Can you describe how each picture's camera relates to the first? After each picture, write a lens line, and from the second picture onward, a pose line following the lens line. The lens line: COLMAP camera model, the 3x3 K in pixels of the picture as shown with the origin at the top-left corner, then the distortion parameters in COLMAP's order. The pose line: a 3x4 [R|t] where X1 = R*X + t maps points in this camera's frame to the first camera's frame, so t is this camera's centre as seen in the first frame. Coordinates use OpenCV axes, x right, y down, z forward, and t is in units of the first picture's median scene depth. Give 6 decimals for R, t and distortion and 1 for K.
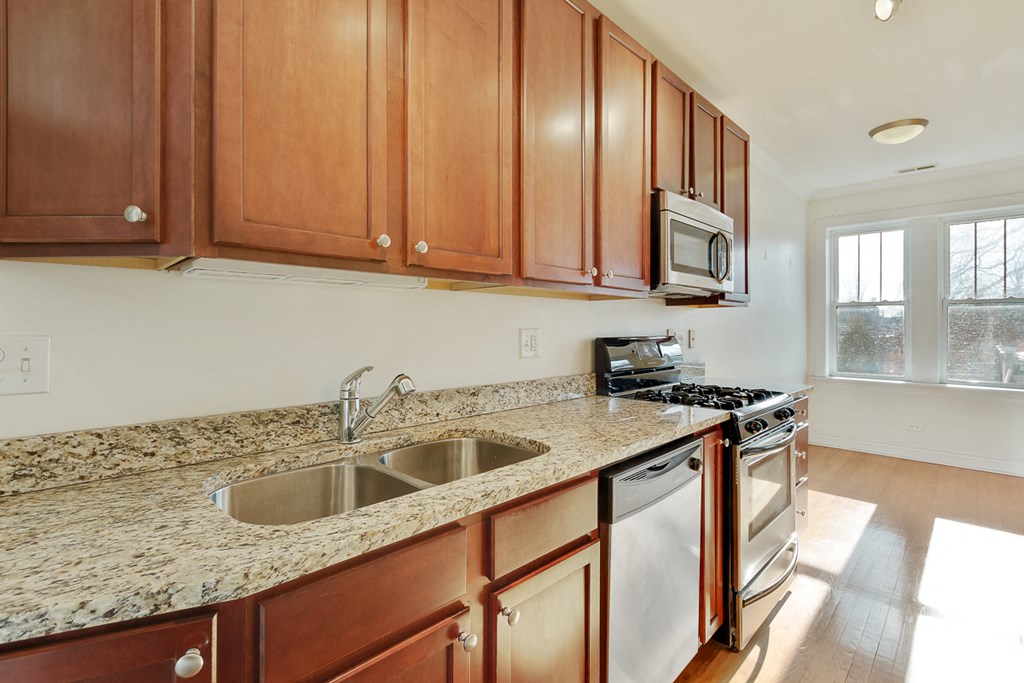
lens RADIAL K [[470.6, 0, 505.2], [0, 470.6, 318.2], [0, 0, 1]] dist [-0.002830, -0.000110]
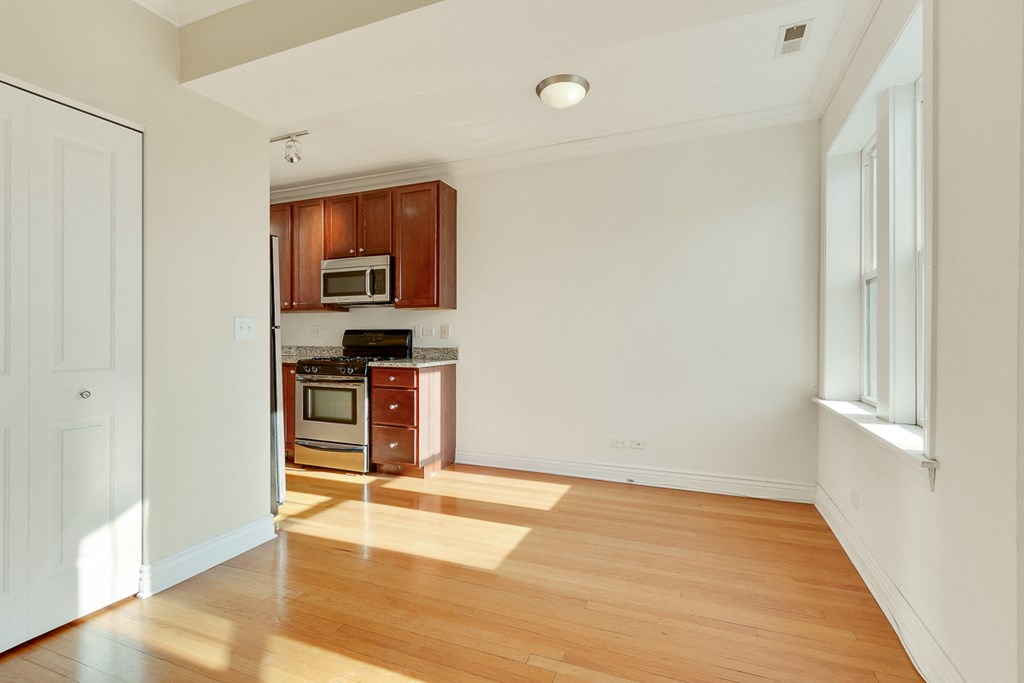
lens RADIAL K [[469.7, 0, 512.0], [0, 469.7, 341.5], [0, 0, 1]] dist [-0.002150, -0.000129]
pose [[0.394342, 0.002903, -0.918959, 2.716871], [0.017186, 0.999797, 0.010533, 0.094424], [0.918803, -0.019947, 0.394212, 0.941829]]
